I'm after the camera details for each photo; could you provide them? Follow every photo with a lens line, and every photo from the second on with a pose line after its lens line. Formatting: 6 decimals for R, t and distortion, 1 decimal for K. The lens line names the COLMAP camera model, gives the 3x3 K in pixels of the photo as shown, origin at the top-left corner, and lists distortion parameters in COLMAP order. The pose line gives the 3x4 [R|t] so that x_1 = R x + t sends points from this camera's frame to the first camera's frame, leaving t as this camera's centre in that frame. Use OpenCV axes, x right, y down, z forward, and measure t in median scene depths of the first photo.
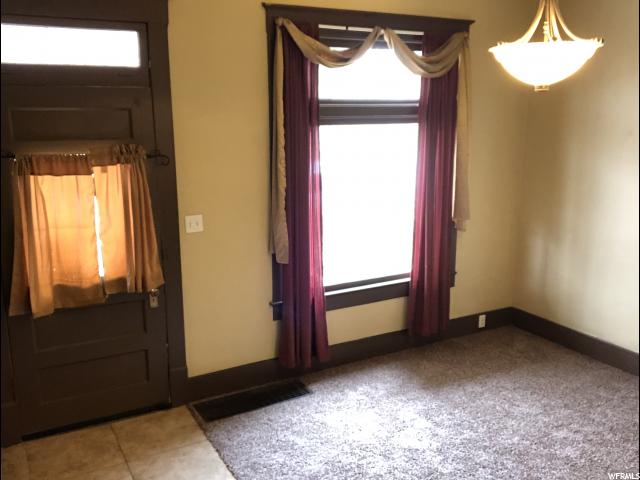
lens RADIAL K [[594.8, 0, 322.3], [0, 594.8, 242.8], [0, 0, 1]] dist [0.015047, 0.000000]
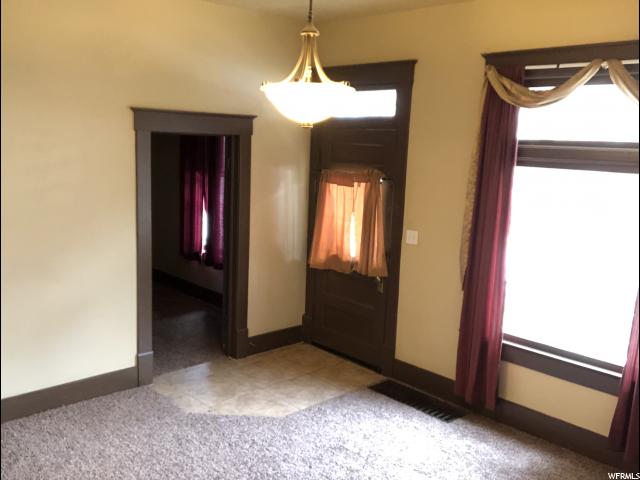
lens RADIAL K [[594.8, 0, 323.2], [0, 594.8, 238.9], [0, 0, 1]] dist [0.015047, 0.000000]
pose [[0.235271, 0.166935, -0.957487, 0.903972], [-0.250935, 0.962172, 0.106093, -0.110580], [0.938978, 0.215307, 0.268261, 0.475279]]
